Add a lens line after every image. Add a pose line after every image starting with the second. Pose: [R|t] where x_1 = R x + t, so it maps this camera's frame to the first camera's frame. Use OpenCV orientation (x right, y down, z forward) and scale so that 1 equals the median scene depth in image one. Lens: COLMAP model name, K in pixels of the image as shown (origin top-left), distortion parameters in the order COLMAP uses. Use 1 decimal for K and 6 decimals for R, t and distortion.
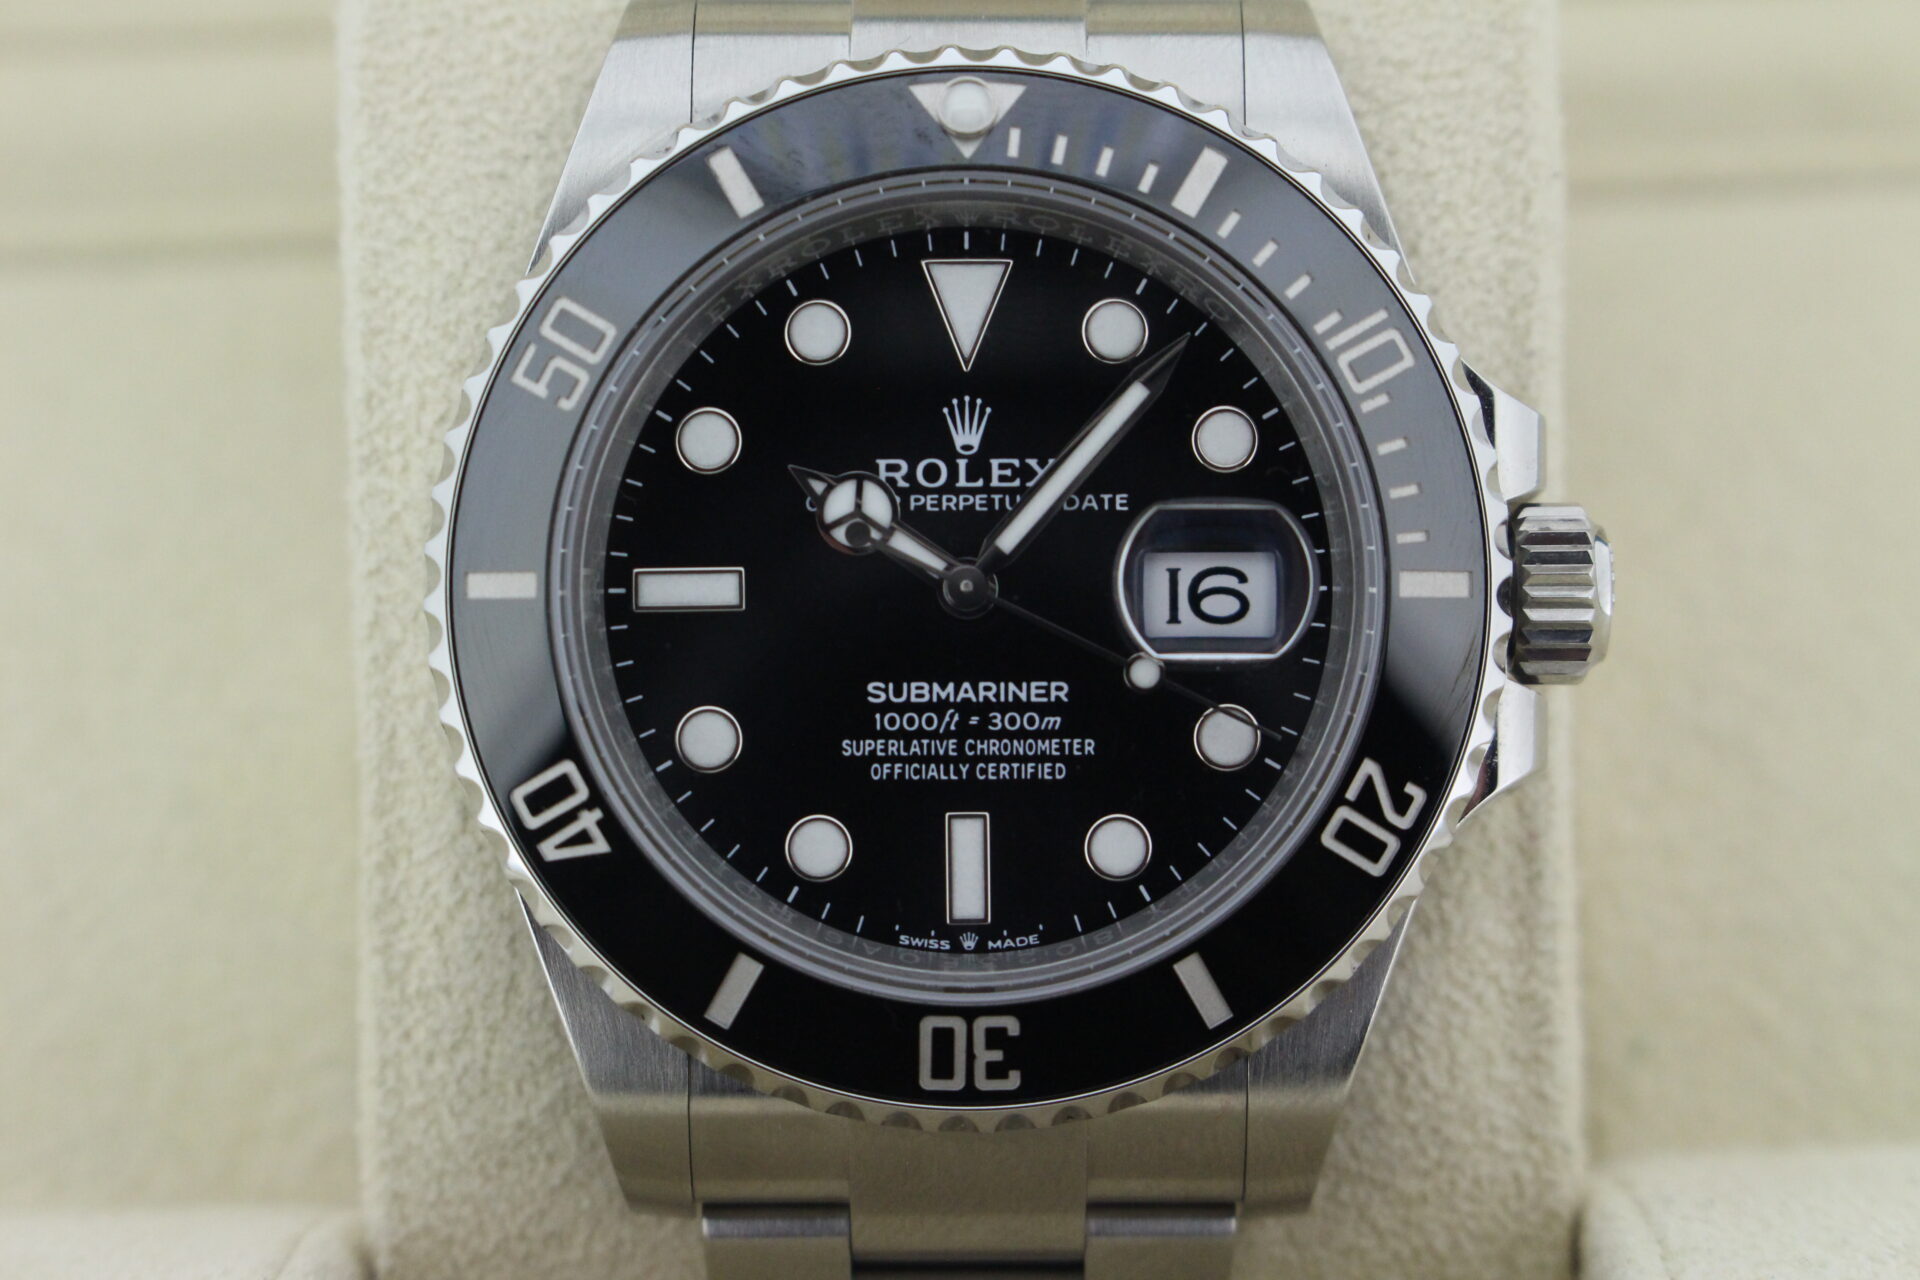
lens RADIAL K [[4598.4, 0, 951.7], [0, 4598.4, 613.5], [0, 0, 1]] dist [0.237866, 0.000000]
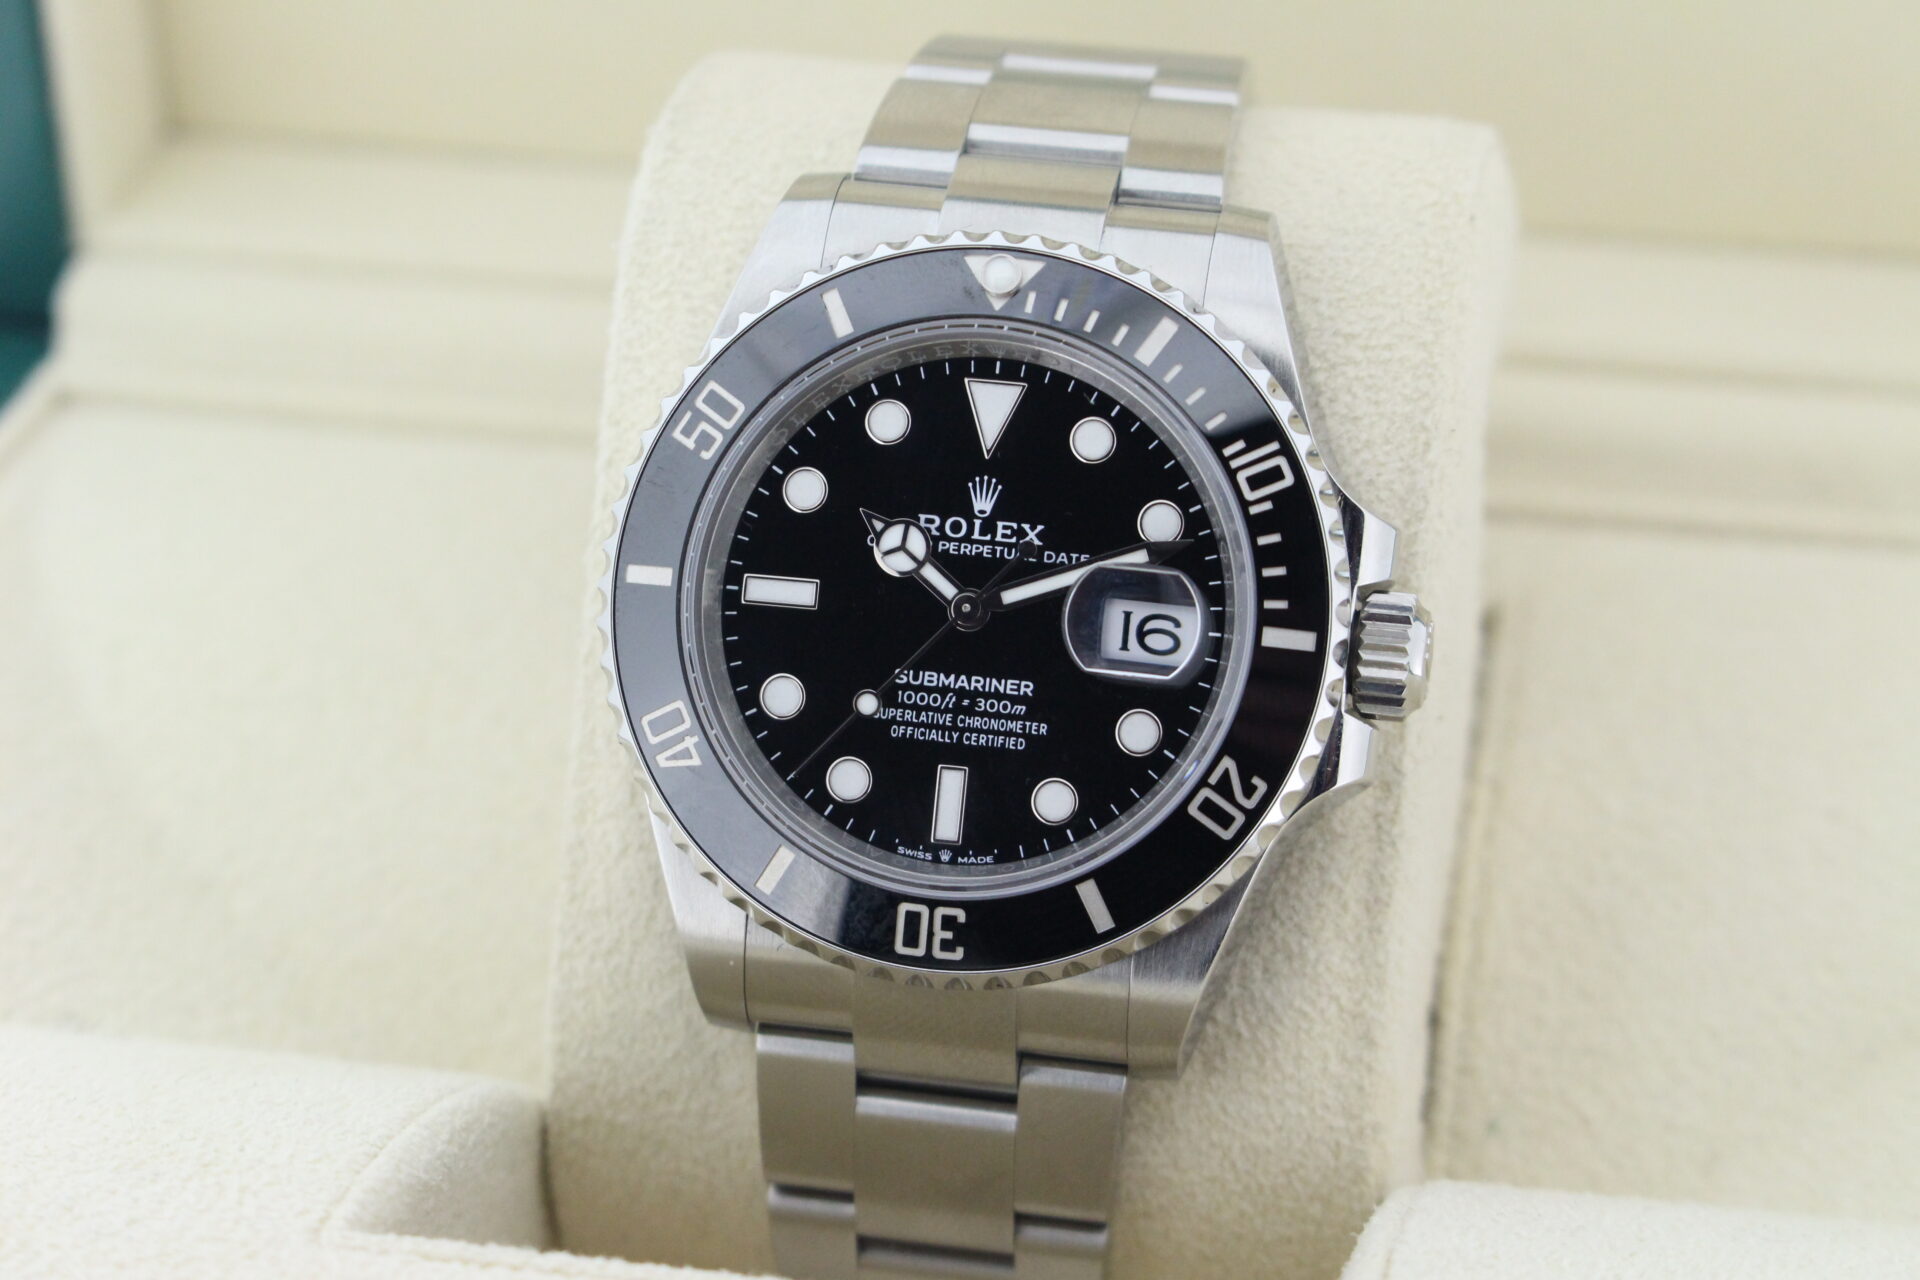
lens RADIAL K [[4598.4, 0, 946.0], [0, 4598.4, 636.4], [0, 0, 1]] dist [0.237866, 0.000000]
pose [[0.982040, 0.100169, -0.159886, 0.225300], [-0.101304, 0.994855, 0.001060, 0.001963], [0.159169, 0.015156, 0.987135, -0.409926]]
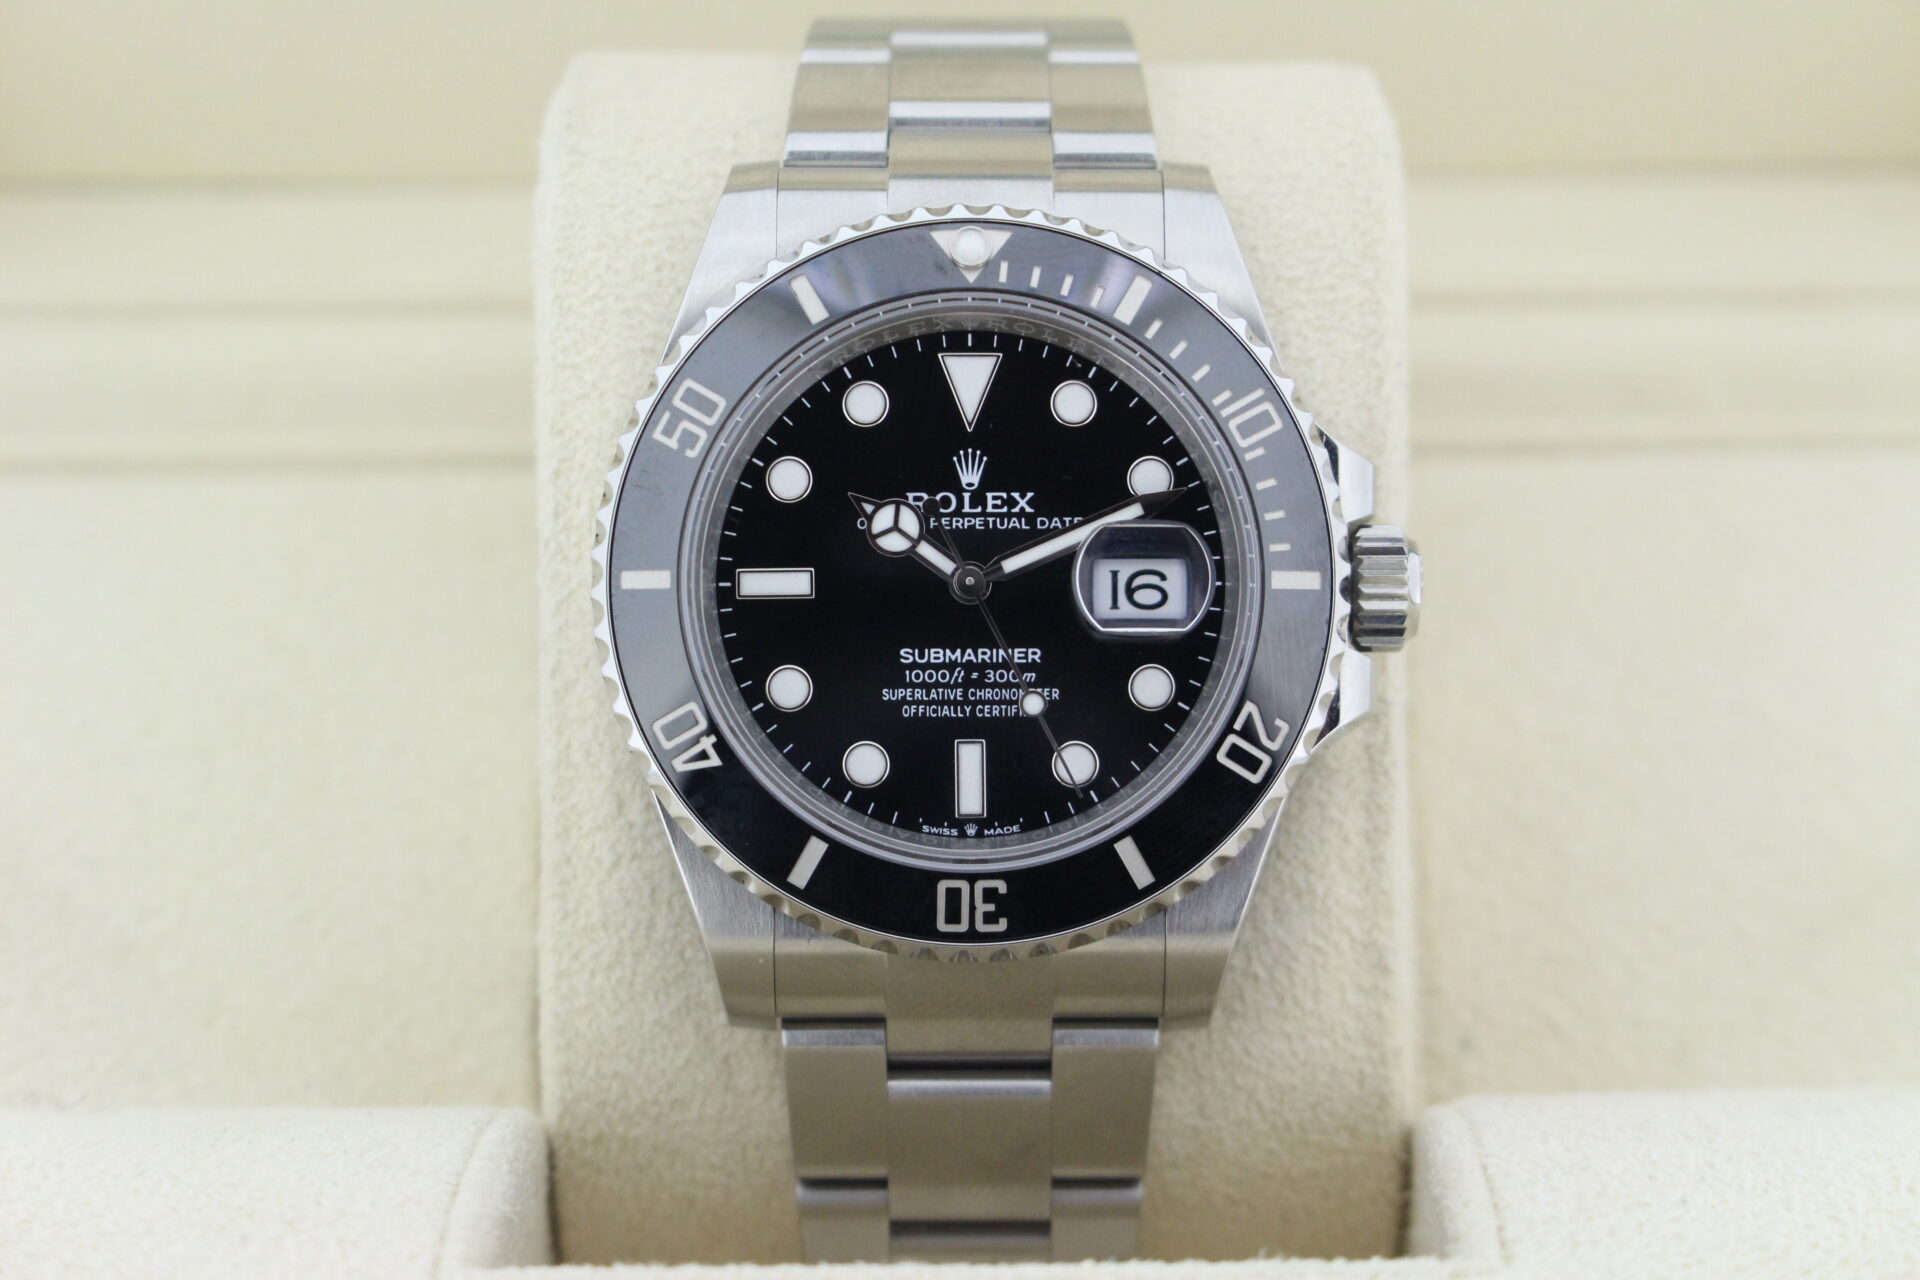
lens RADIAL K [[4598.4, 0, 956.1], [0, 4598.4, 622.8], [0, 0, 1]] dist [0.237866, 0.000000]
pose [[0.999941, 0.001764, 0.010748, -0.016372], [-0.001636, 0.999928, -0.011849, 0.023859], [-0.010768, 0.011830, 0.999872, -0.428963]]
